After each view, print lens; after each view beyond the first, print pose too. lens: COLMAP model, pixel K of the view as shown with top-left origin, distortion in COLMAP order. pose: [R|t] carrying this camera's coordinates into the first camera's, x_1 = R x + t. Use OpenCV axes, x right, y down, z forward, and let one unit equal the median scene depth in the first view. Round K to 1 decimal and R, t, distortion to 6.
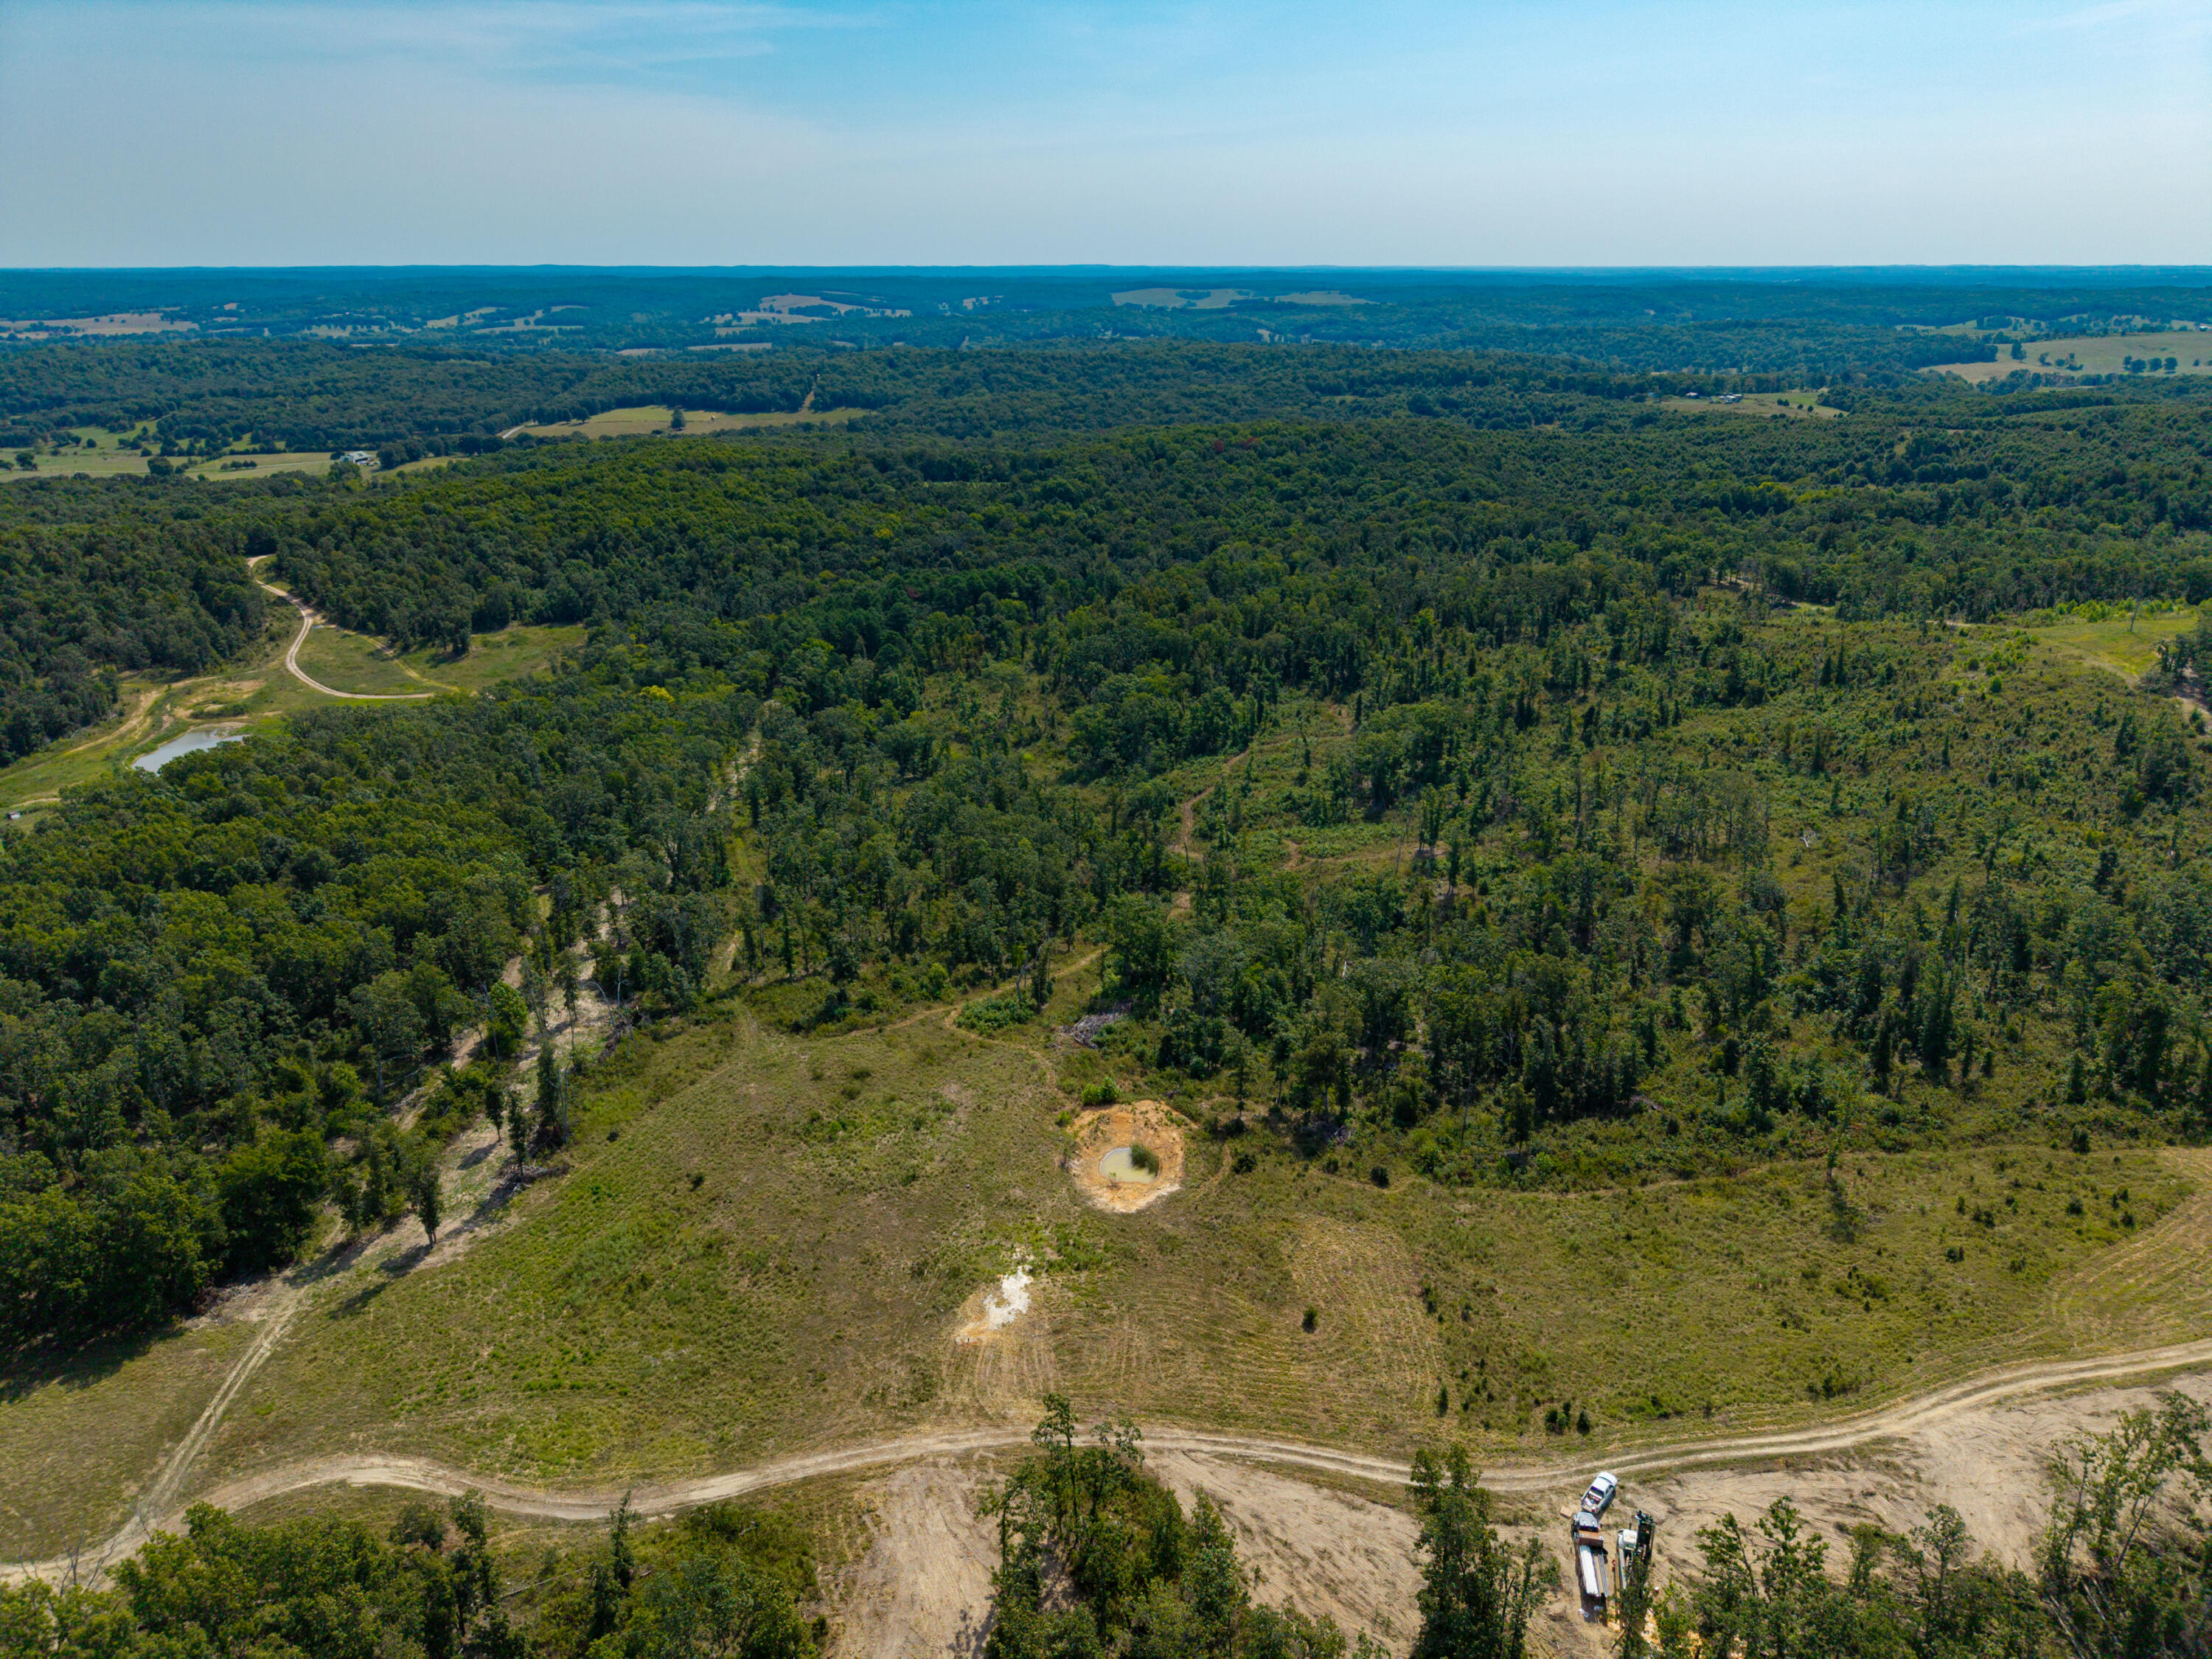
lens RADIAL K [[1489.0, 0, 1105.9], [0, 1489.0, 835.3], [0, 0, 1]] dist [0.016031, -0.016275]
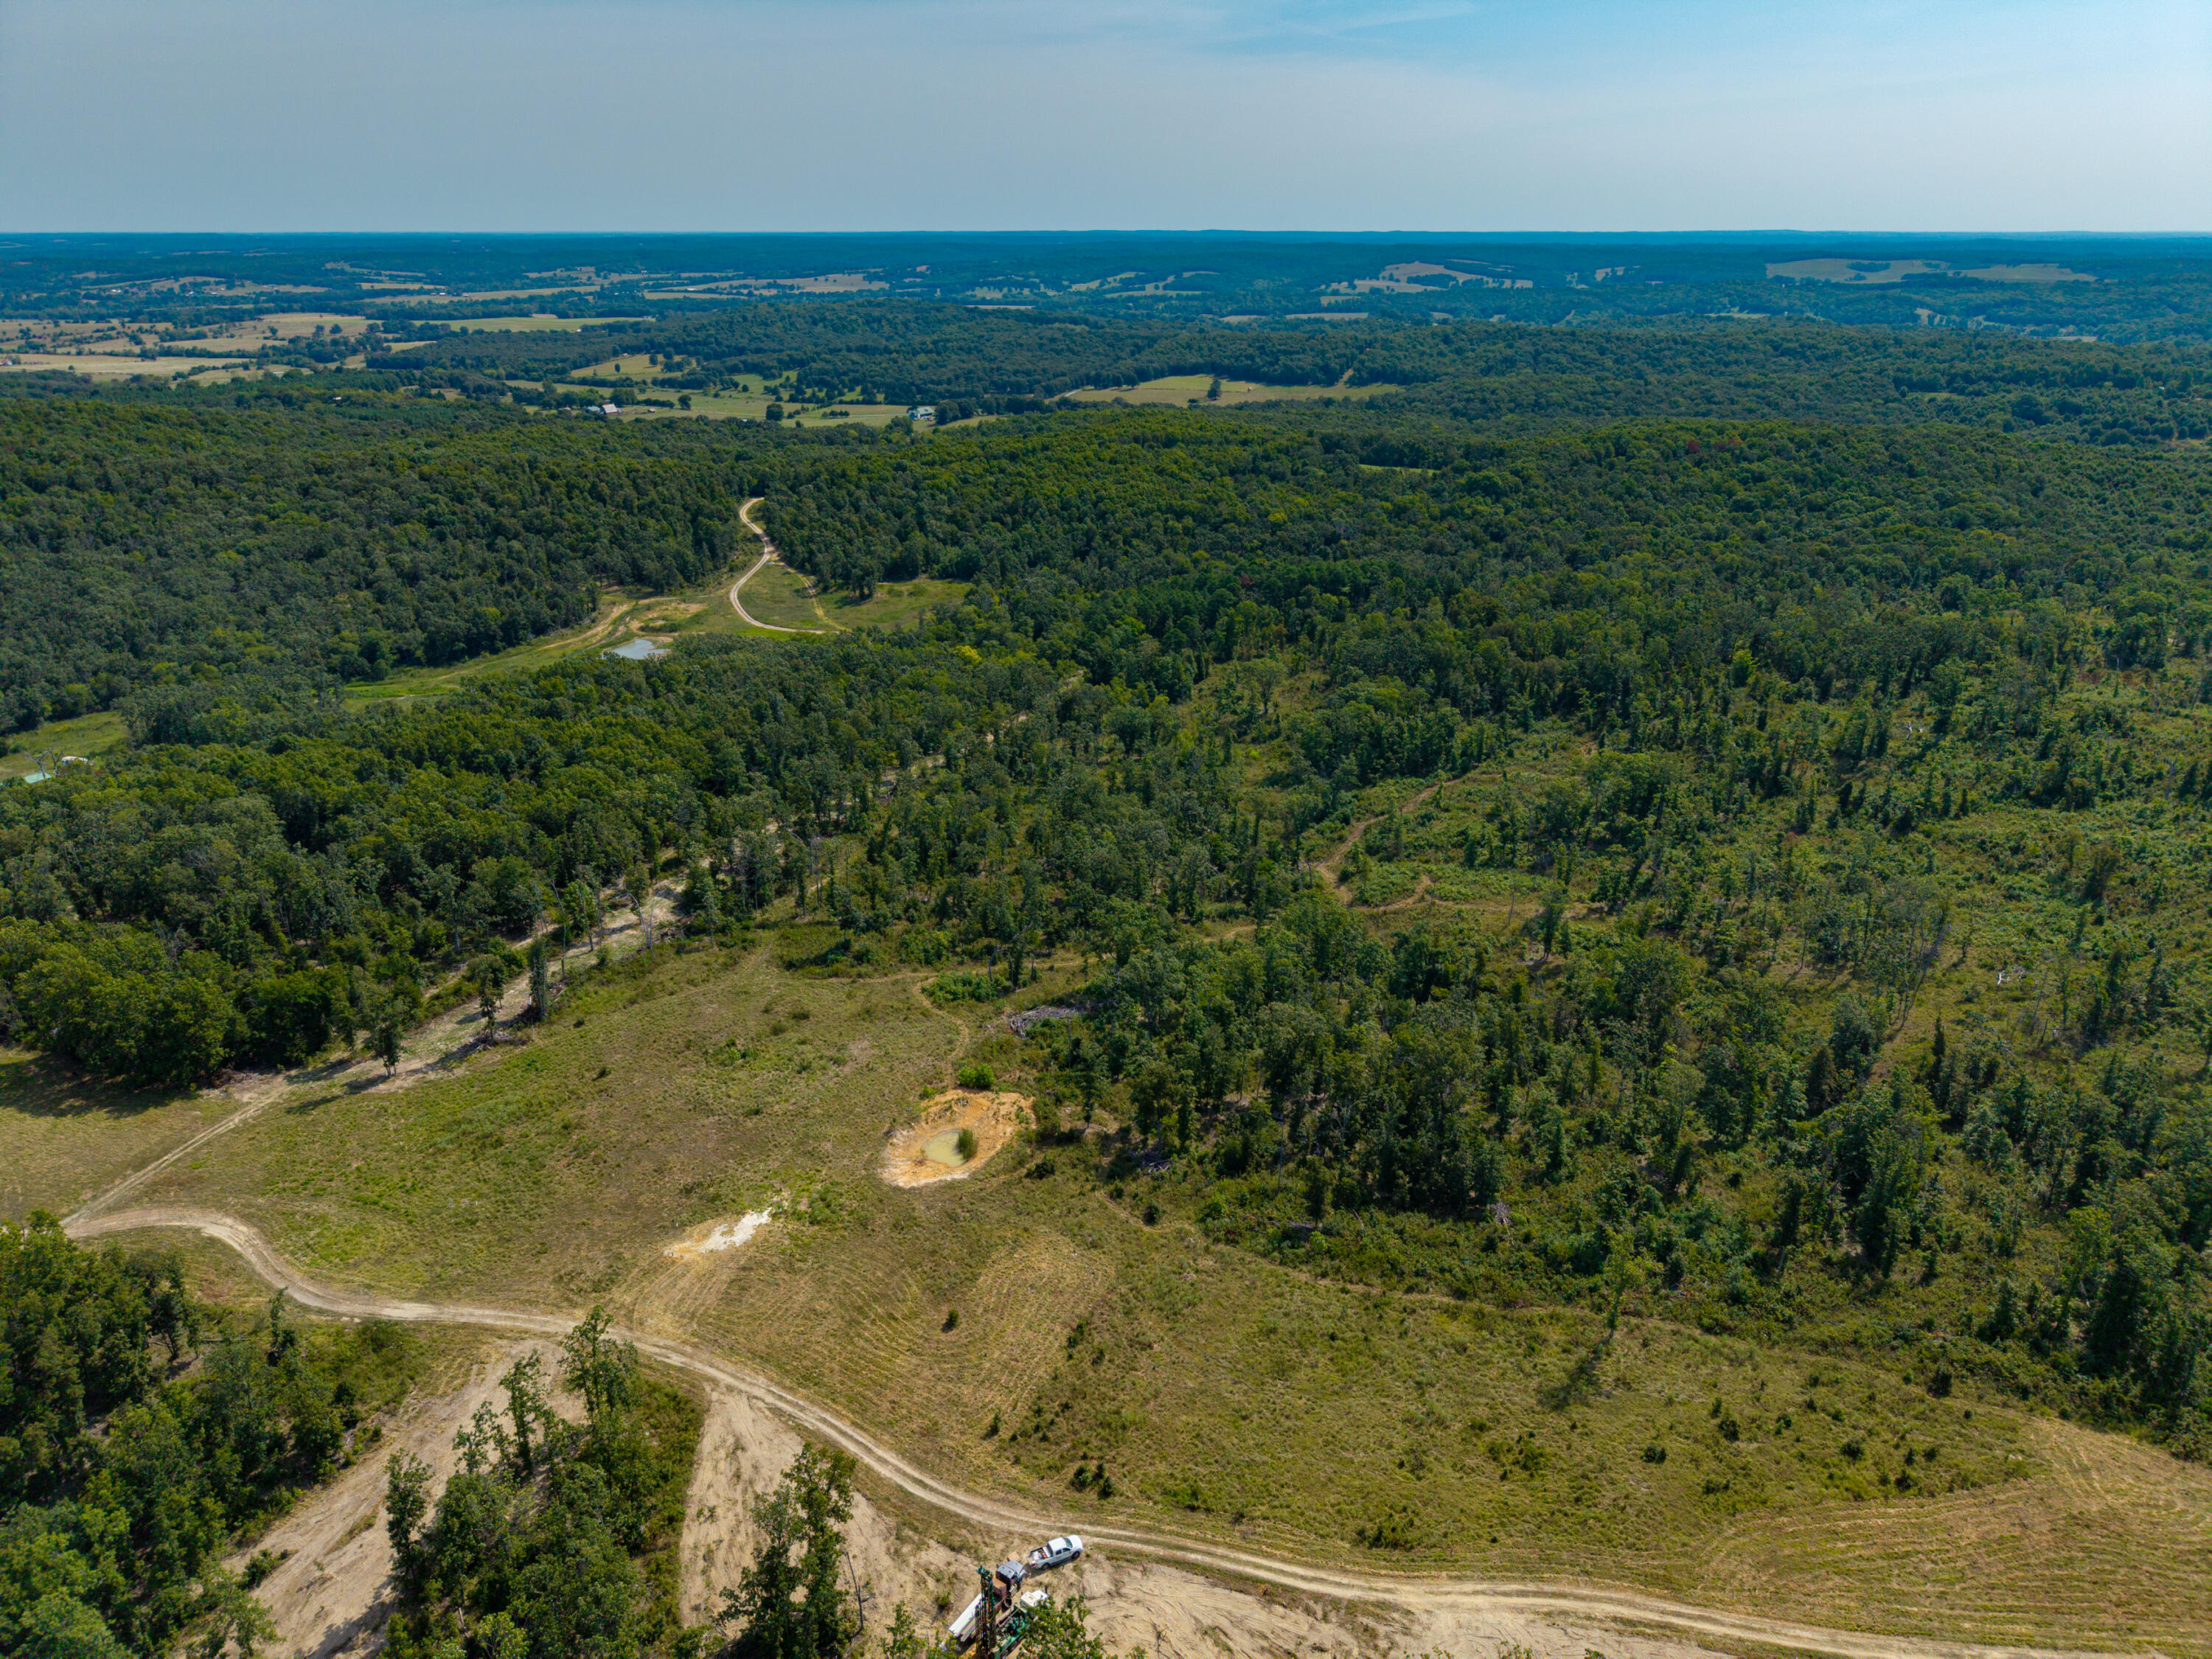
lens RADIAL K [[1489.0, 0, 1105.1], [0, 1489.0, 834.3], [0, 0, 1]] dist [0.016031, -0.016275]
pose [[0.916441, 0.153056, -0.369744, 0.448639], [-0.145546, 0.988171, 0.048306, -0.062640], [0.372764, 0.009546, 0.927877, 0.049592]]
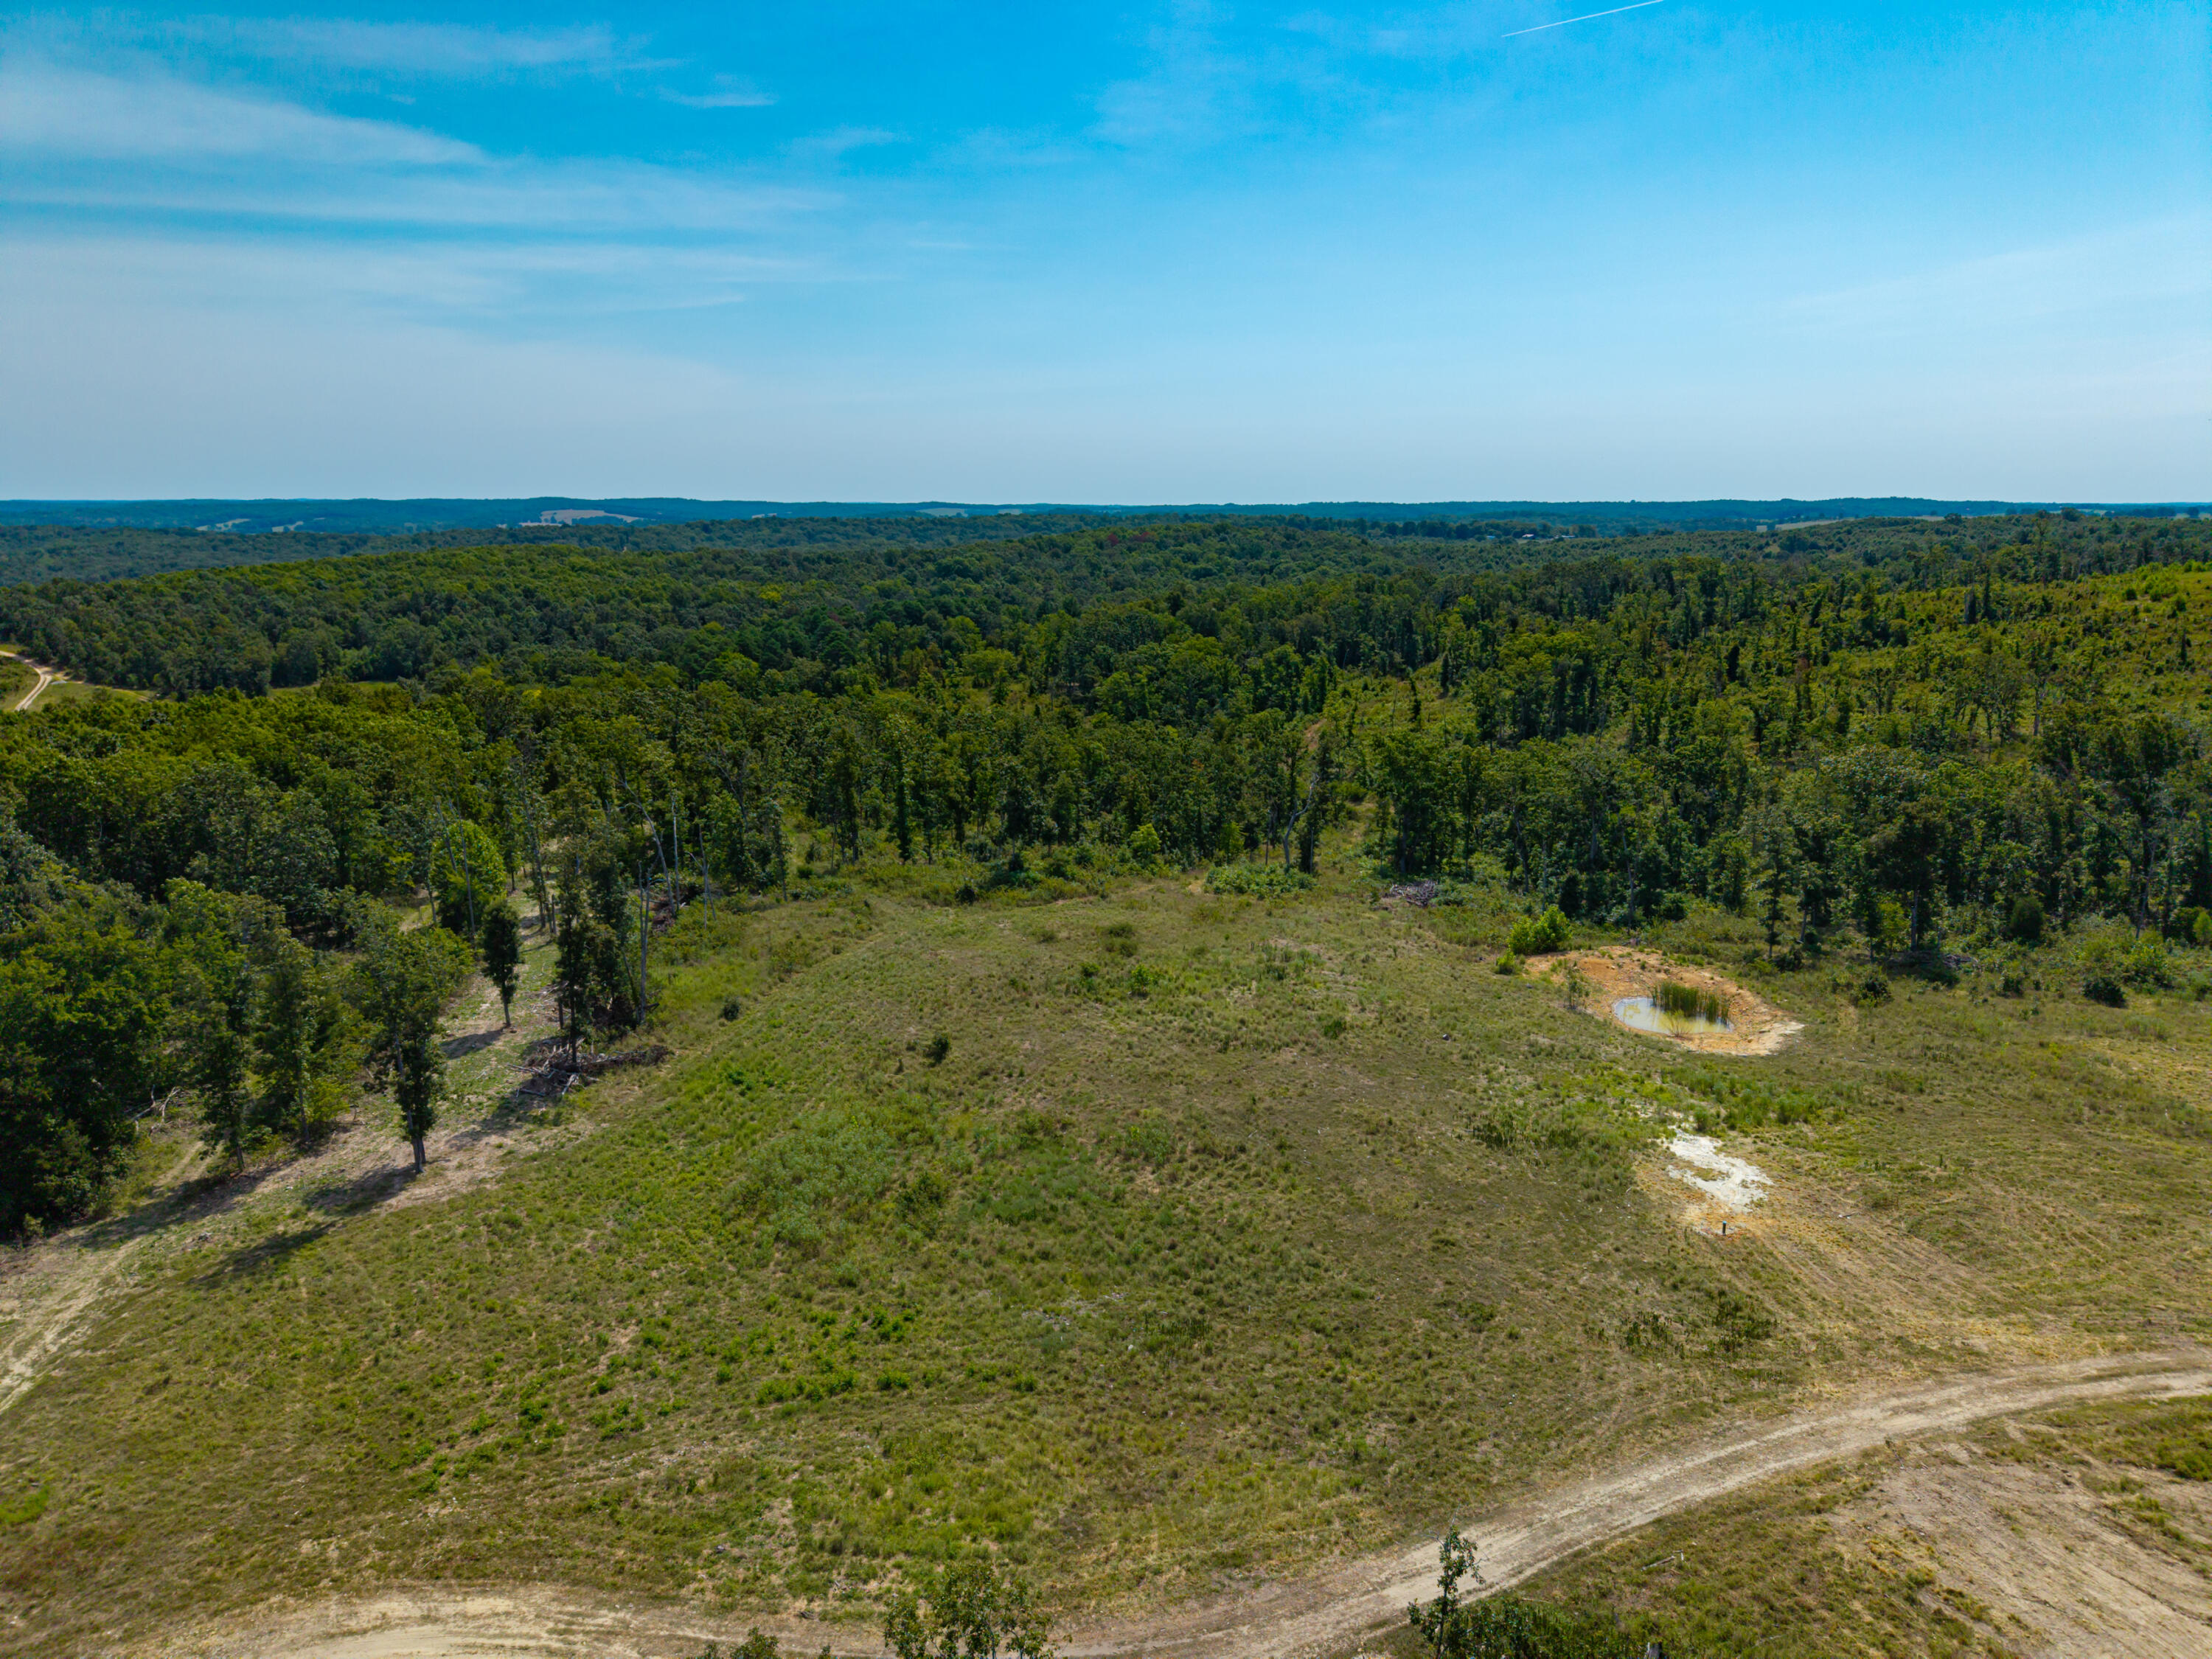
lens RADIAL K [[1489.0, 0, 1105.8], [0, 1489.0, 825.9], [0, 0, 1]] dist [0.016031, -0.016275]
pose [[0.988773, -0.032217, 0.145913, -0.261112], [0.054503, 0.986966, -0.151422, 0.213222], [-0.139132, 0.157674, 0.977641, 0.436409]]
